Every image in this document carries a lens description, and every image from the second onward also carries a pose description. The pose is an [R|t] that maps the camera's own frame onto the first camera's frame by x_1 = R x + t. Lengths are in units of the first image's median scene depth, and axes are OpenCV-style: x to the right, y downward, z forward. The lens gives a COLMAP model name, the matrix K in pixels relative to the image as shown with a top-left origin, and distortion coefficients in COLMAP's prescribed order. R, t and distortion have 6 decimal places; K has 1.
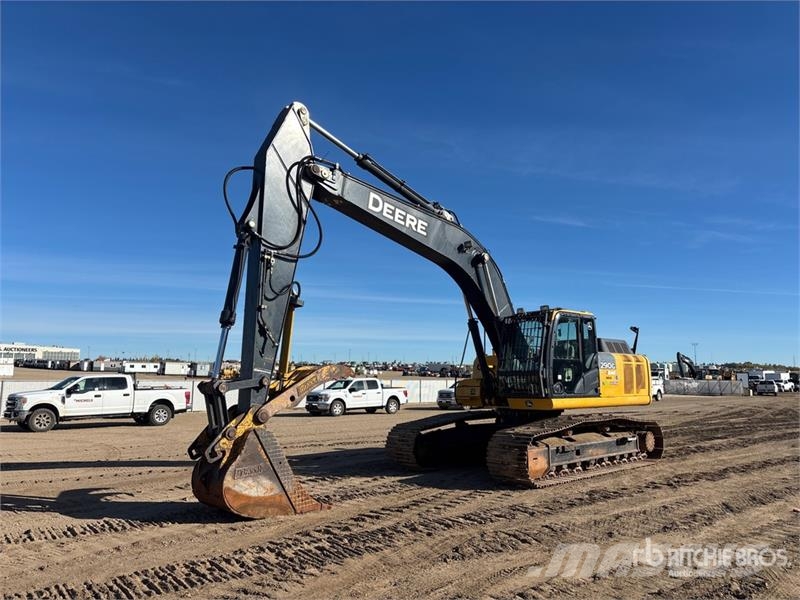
lens RADIAL K [[605.6, 0, 401.1], [0, 605.6, 296.3], [0, 0, 1]] dist [0.075437, -0.089649]
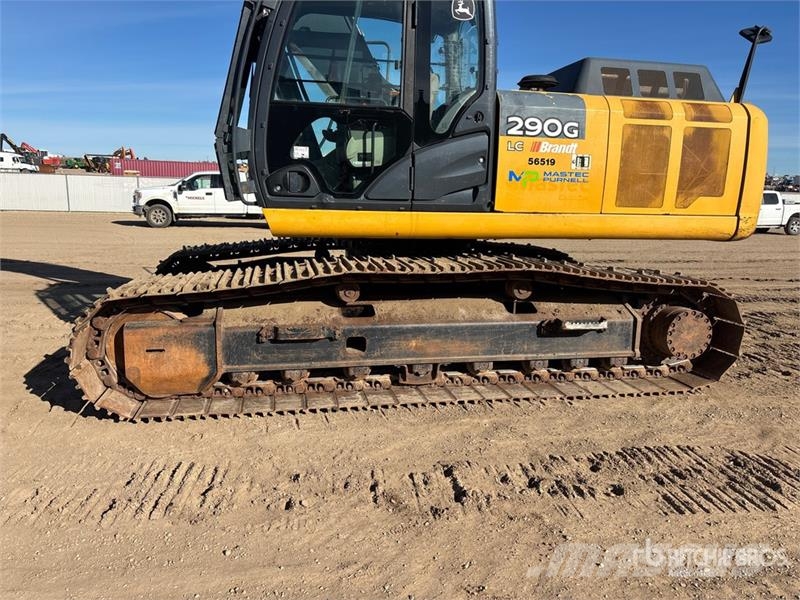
lens RADIAL K [[605.6, 0, 401.1], [0, 605.6, 296.3], [0, 0, 1]] dist [0.075437, -0.089649]
pose [[0.855319, 0.112026, -0.505846, 0.476079], [0.045654, 0.956250, 0.288967, 0.103422], [0.516087, -0.270253, 0.812784, 0.649787]]
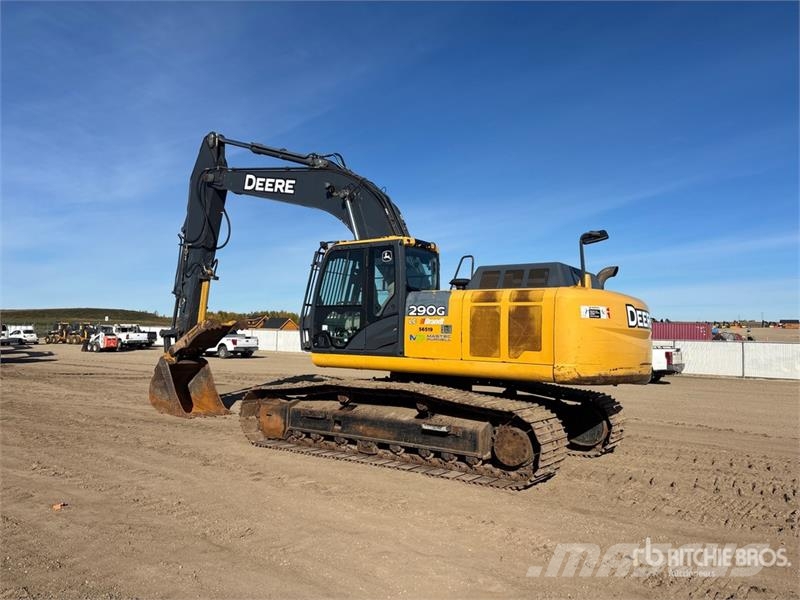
lens RADIAL K [[605.6, 0, 401.1], [0, 605.6, 296.3], [0, 0, 1]] dist [0.075437, -0.089649]
pose [[0.199477, -0.058439, -0.978158, 0.991928], [0.114852, 0.992734, -0.035888, 0.121804], [0.973149, -0.105184, 0.204739, 0.869674]]
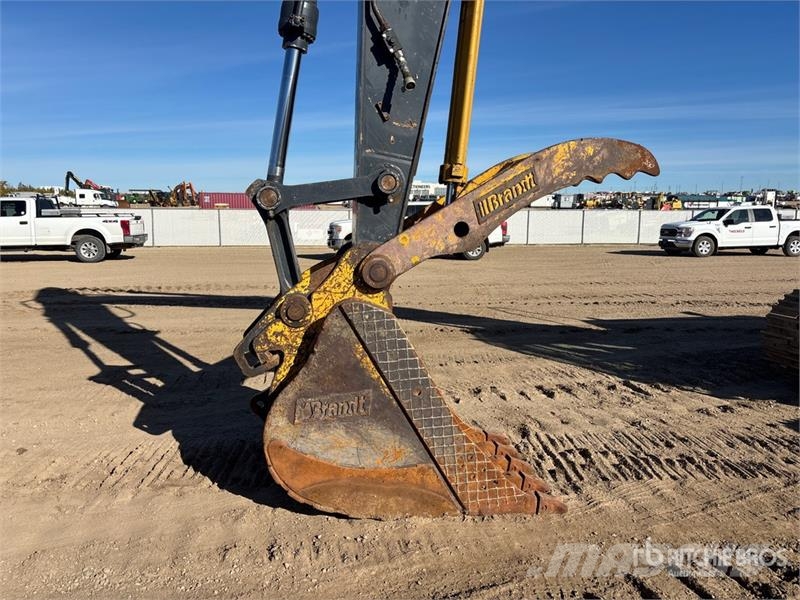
lens RADIAL K [[605.2, 0, 398.8], [0, 605.2, 298.2], [0, 0, 1]] dist [0.020731, -0.002342]
pose [[0.830115, 0.077635, -0.552161, -0.000689], [0.075824, 0.965344, 0.249723, 0.080490], [0.552412, -0.249166, 0.795460, 0.477809]]
